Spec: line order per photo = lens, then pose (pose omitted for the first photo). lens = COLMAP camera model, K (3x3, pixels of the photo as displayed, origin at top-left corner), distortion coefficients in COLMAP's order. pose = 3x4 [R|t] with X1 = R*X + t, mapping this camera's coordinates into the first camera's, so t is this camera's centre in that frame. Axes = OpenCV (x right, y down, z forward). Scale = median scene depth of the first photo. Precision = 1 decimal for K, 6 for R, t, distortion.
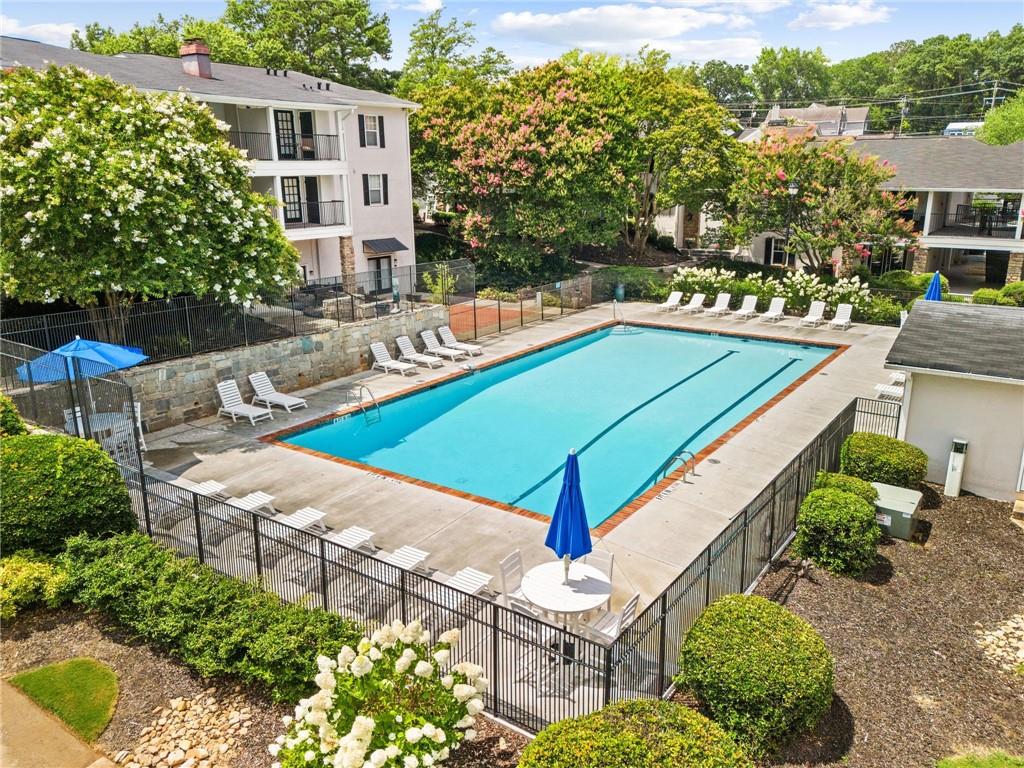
lens RADIAL K [[775.5, 0, 512.0], [0, 775.5, 384.0], [0, 0, 1]] dist [0.053544, -0.049402]
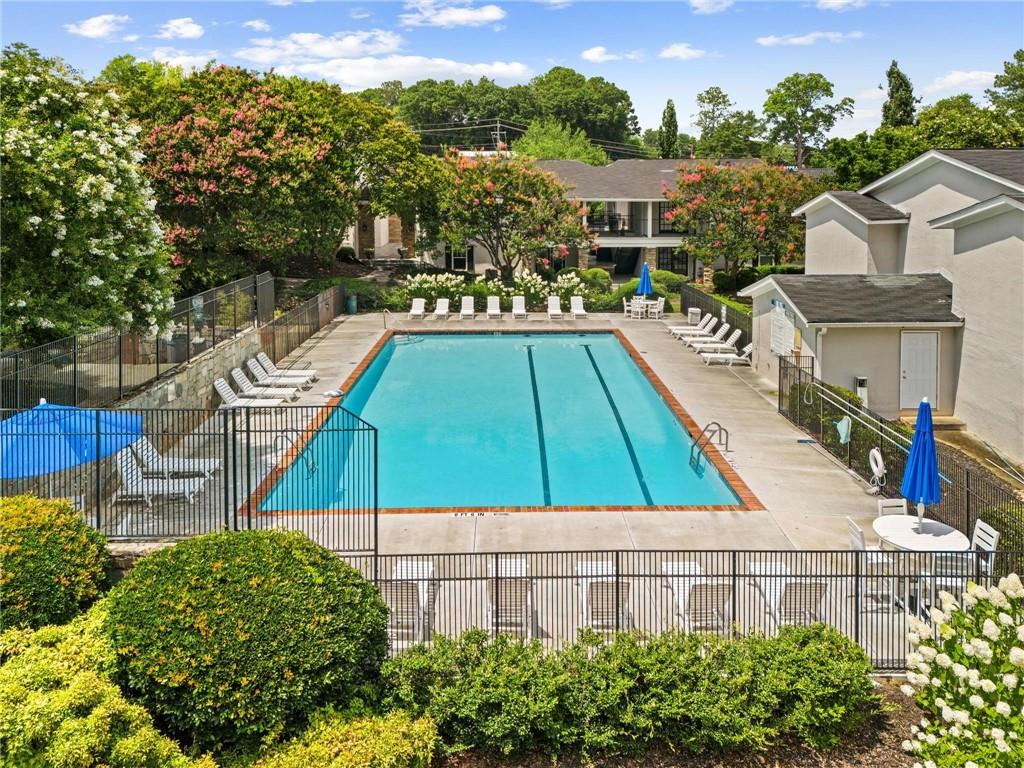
lens RADIAL K [[811.5, 0, 515.3], [0, 811.5, 233.5], [0, 0, 1]] dist [0.041049, -0.003772]
pose [[0.808556, -0.024592, 0.587905, -0.287257], [0.149318, 0.974997, -0.164575, -0.010836], [-0.569158, 0.220853, 0.792012, 0.094527]]
